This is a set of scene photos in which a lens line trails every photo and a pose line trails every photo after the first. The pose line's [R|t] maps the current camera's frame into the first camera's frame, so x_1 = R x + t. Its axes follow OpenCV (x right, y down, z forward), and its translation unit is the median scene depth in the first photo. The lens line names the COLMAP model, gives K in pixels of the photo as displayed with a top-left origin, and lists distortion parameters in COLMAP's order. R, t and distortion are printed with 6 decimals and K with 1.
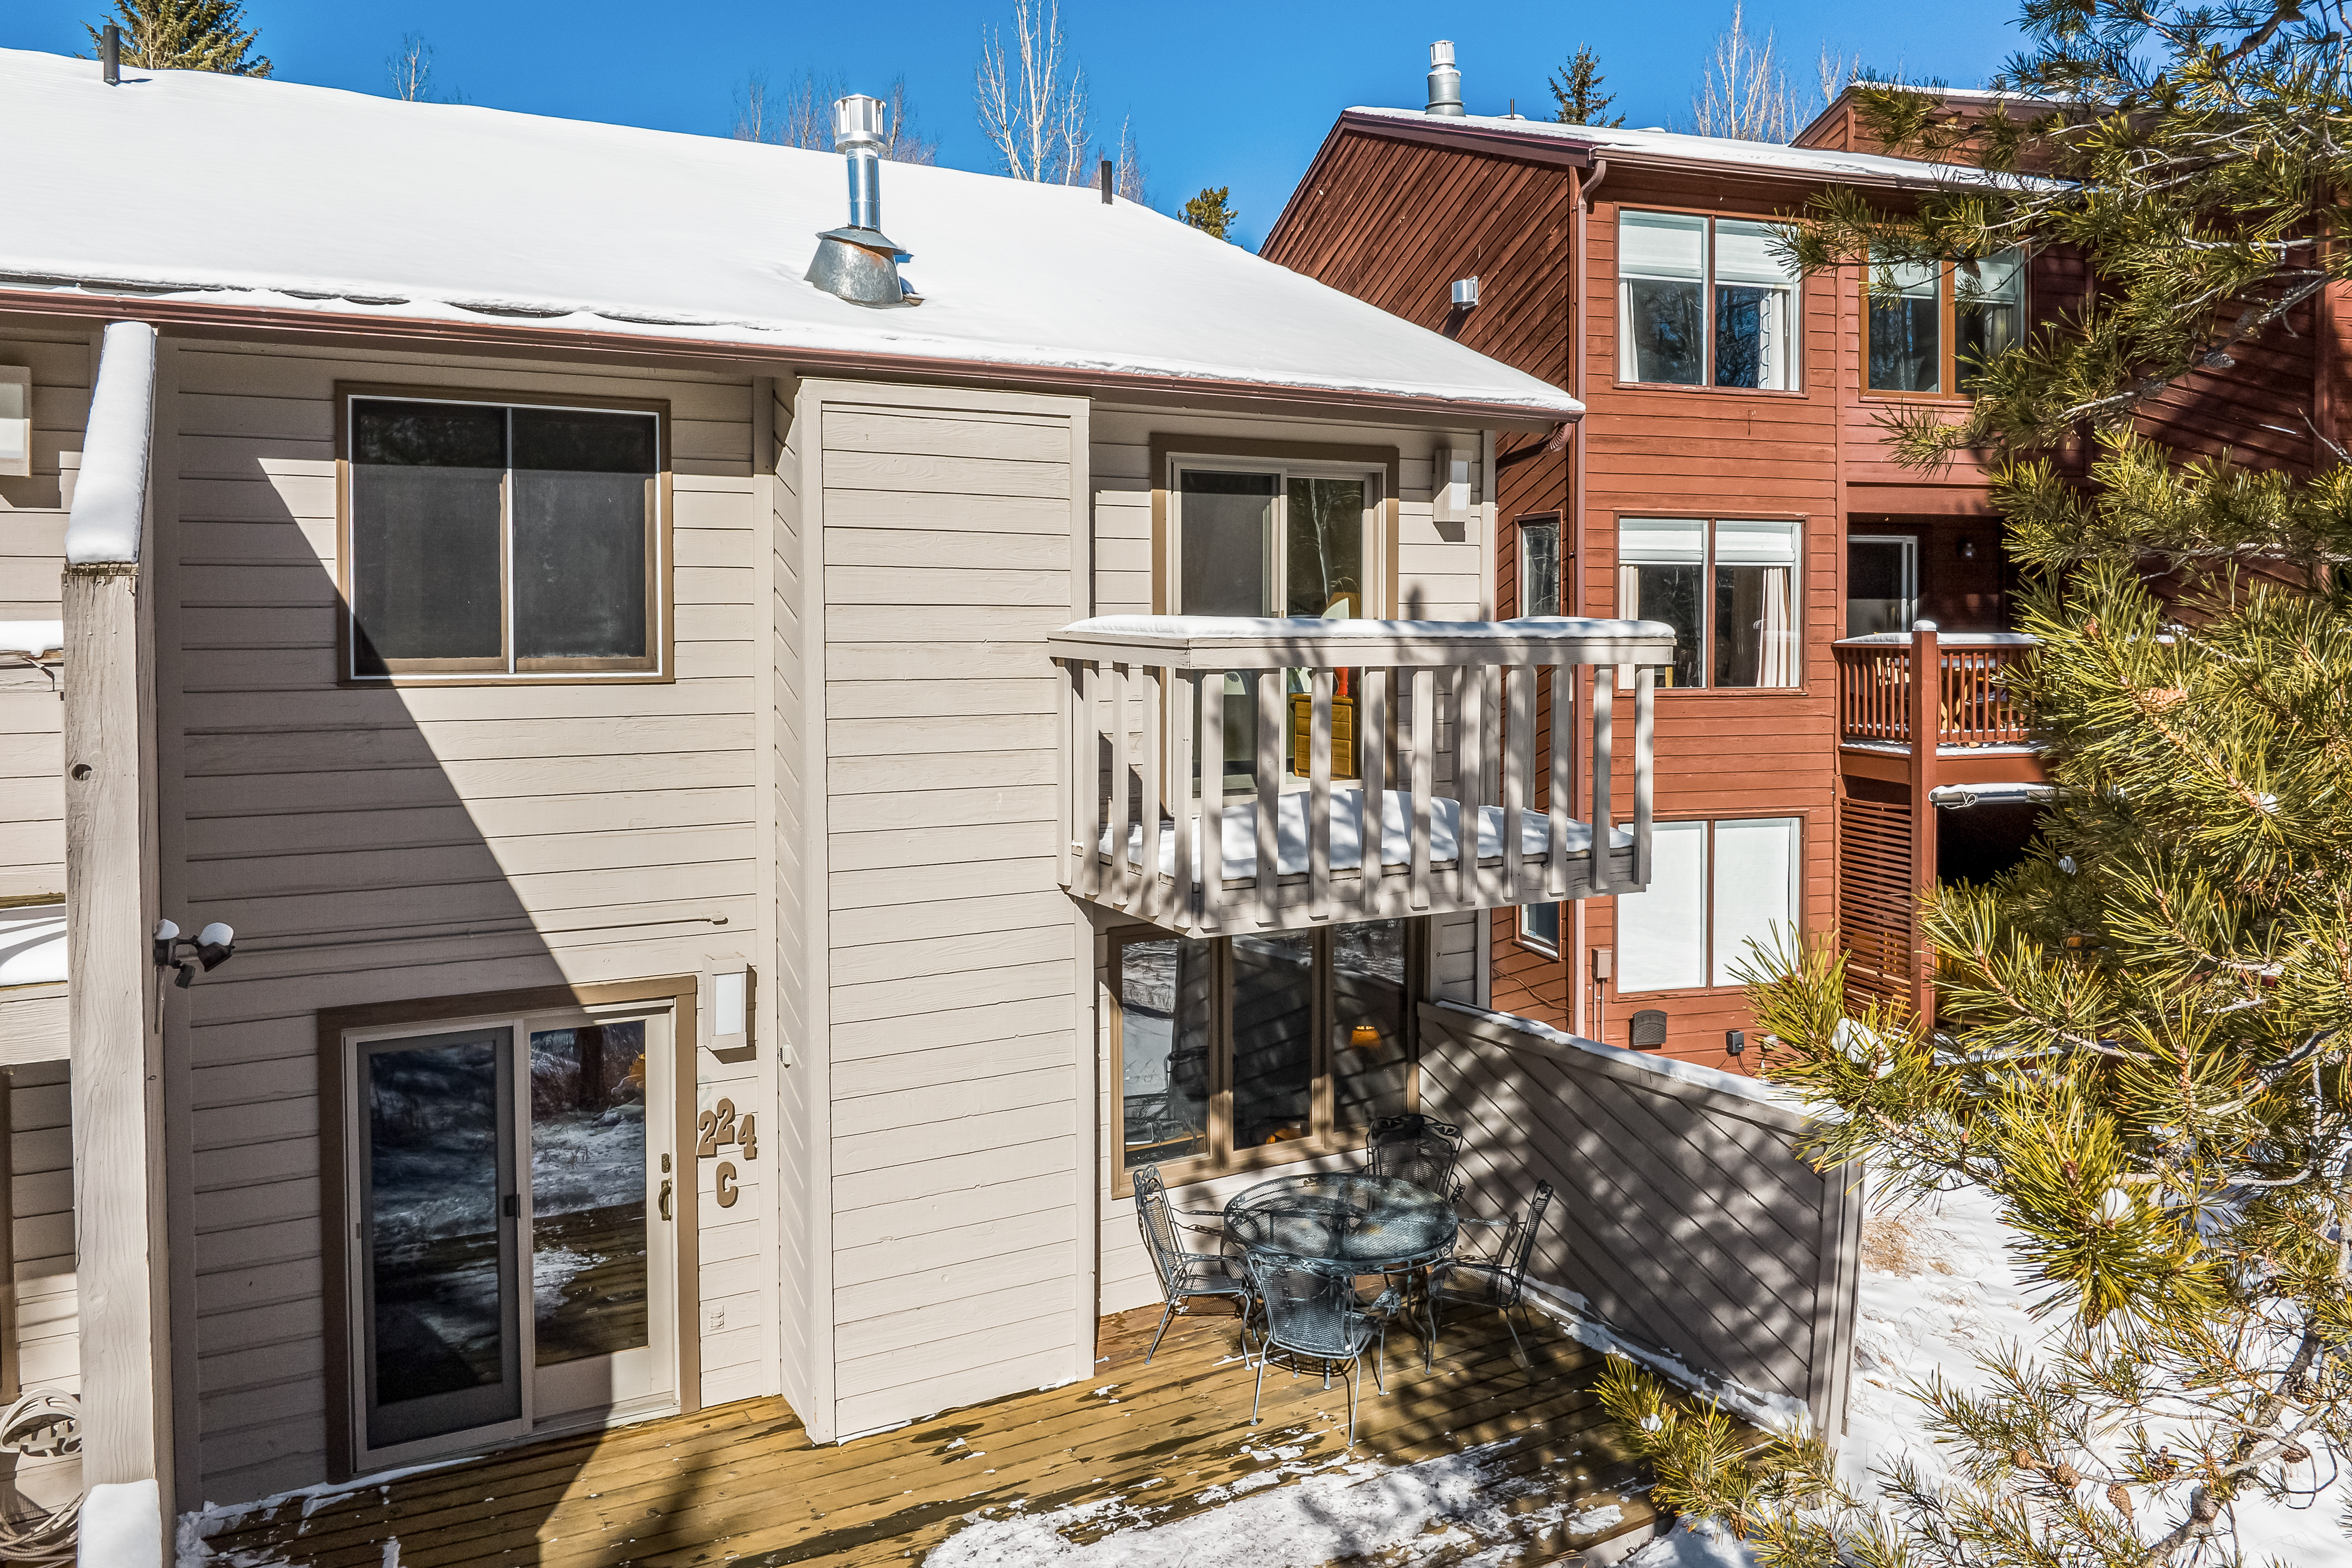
lens RADIAL K [[1640.9, 0, 1172.6], [0, 1640.9, 778.7], [0, 0, 1]] dist [-0.035689, -0.007779]
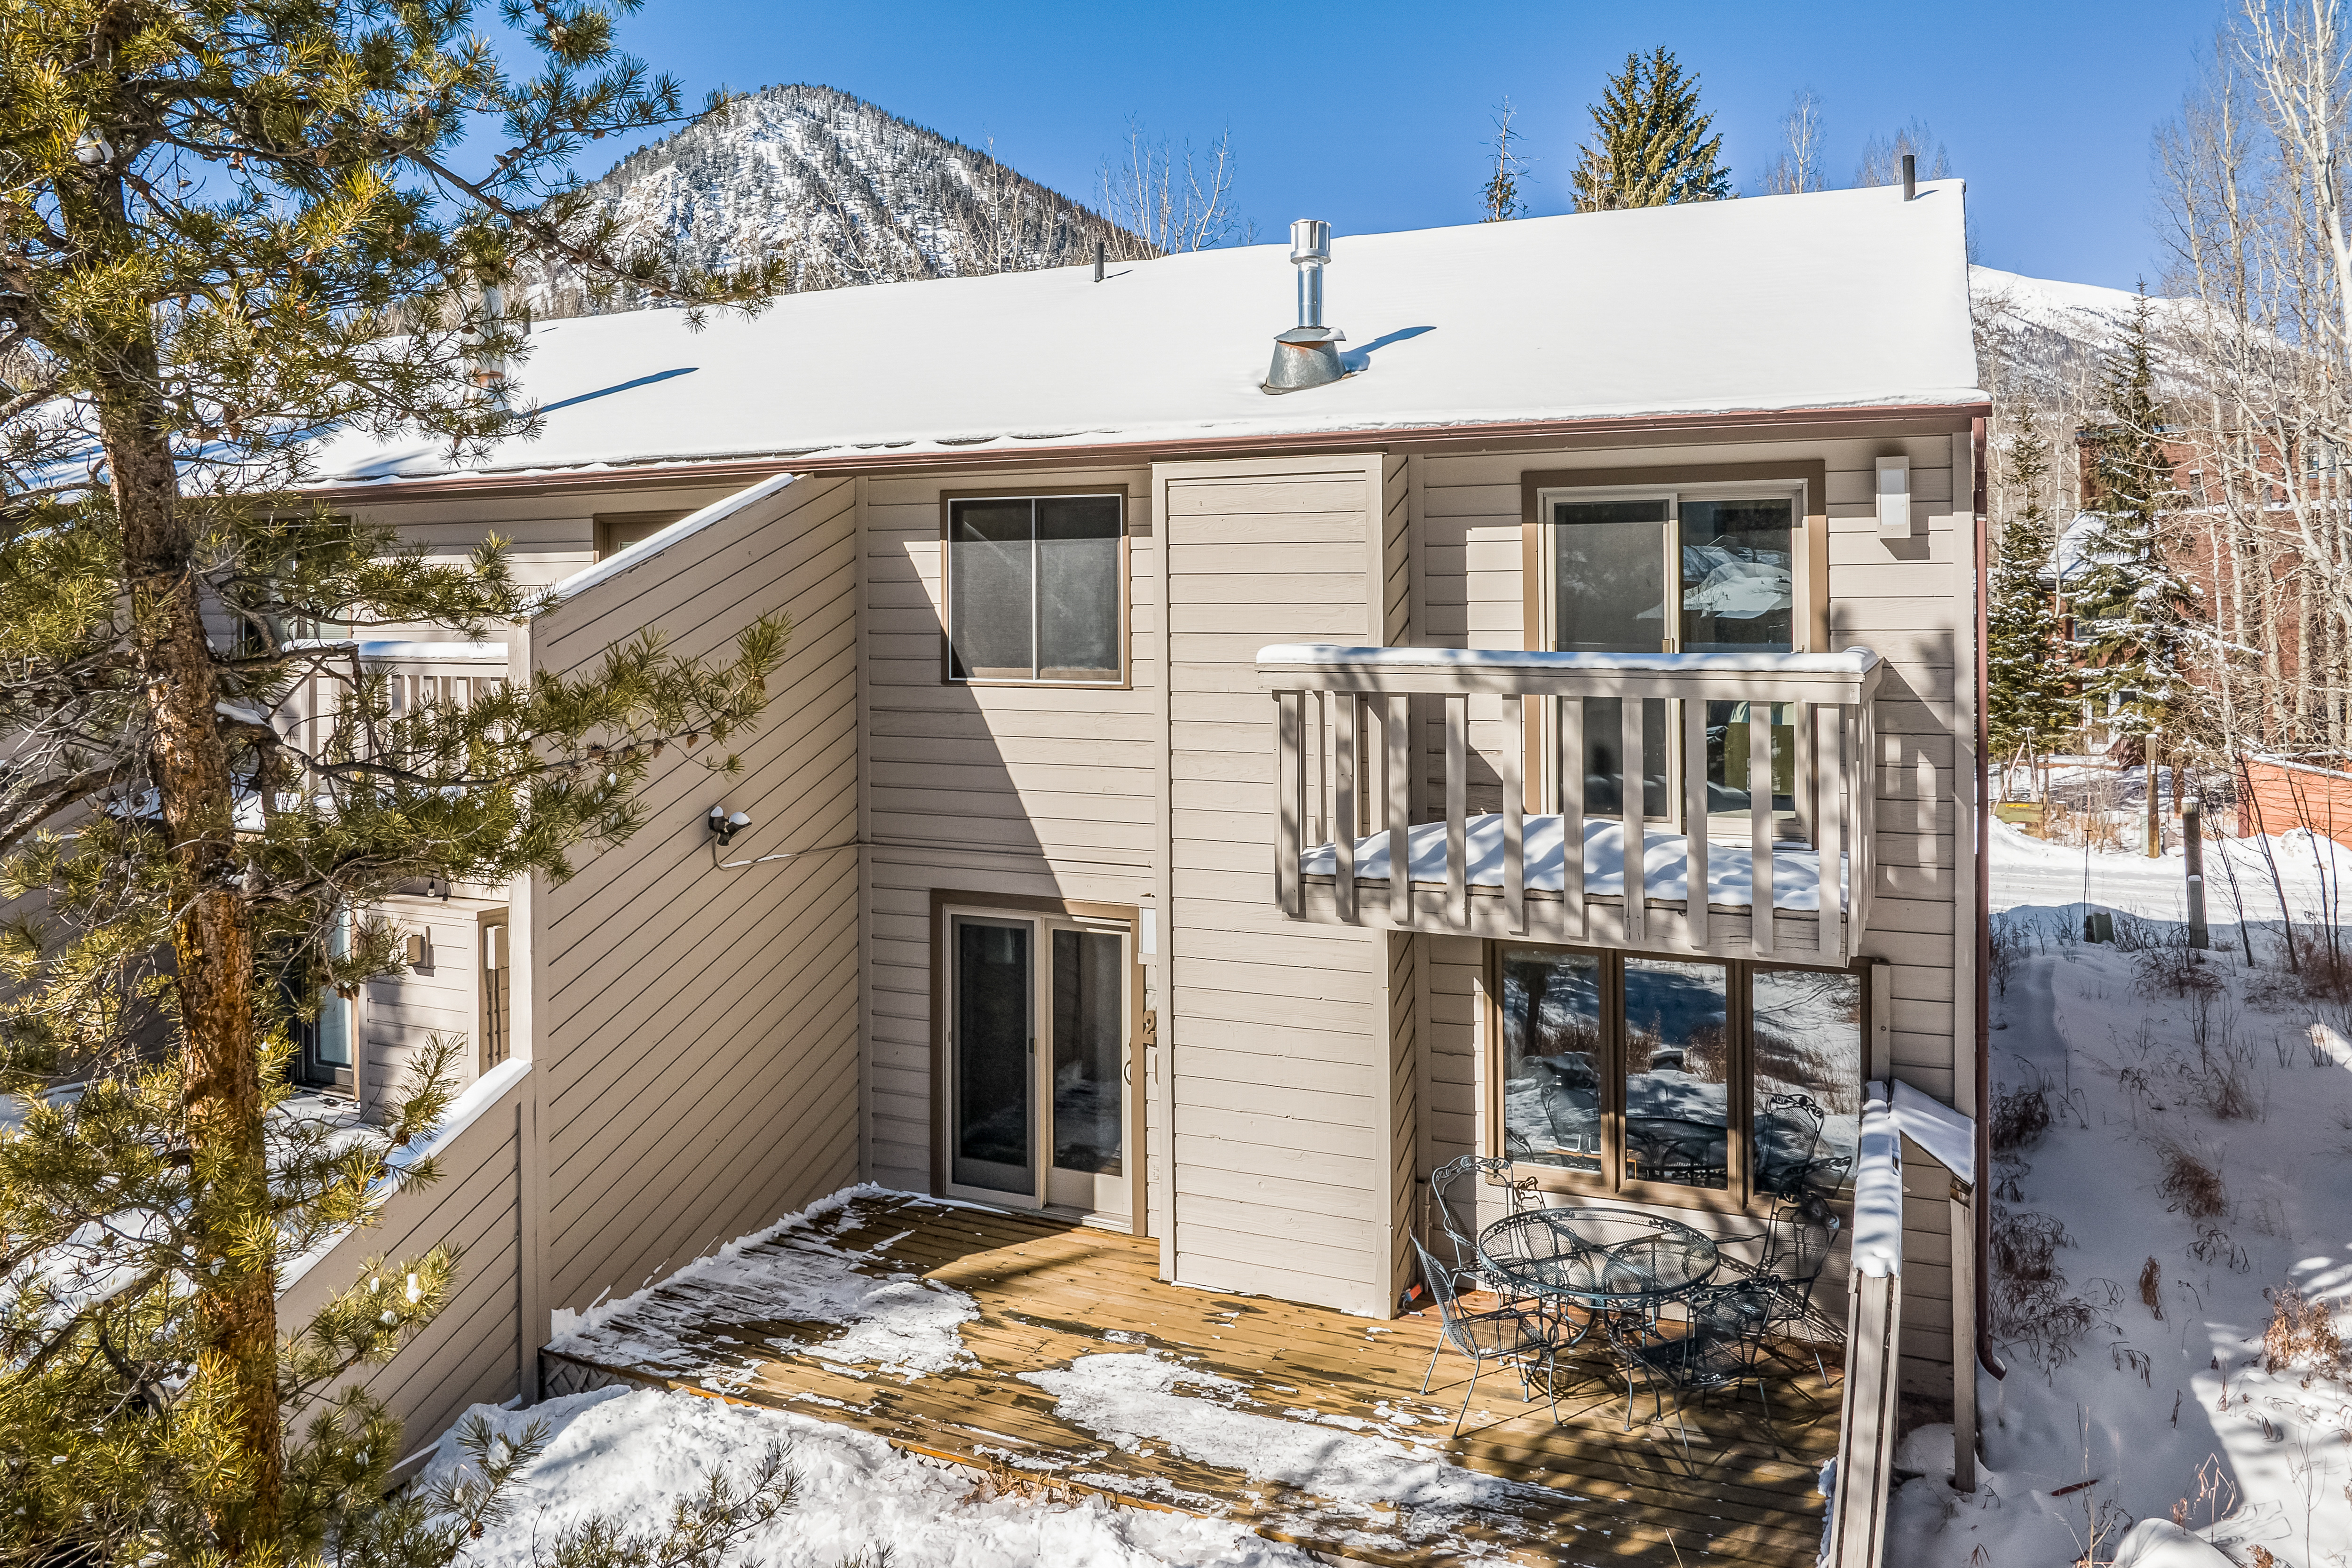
lens RADIAL K [[1640.9, 0, 1170.4], [0, 1640.9, 770.2], [0, 0, 1]] dist [-0.035689, -0.007779]
pose [[0.593389, 0.068895, -0.801962, 0.834546], [-0.079647, 0.996466, 0.026673, -0.031505], [0.800965, 0.048046, 0.596780, 0.218115]]
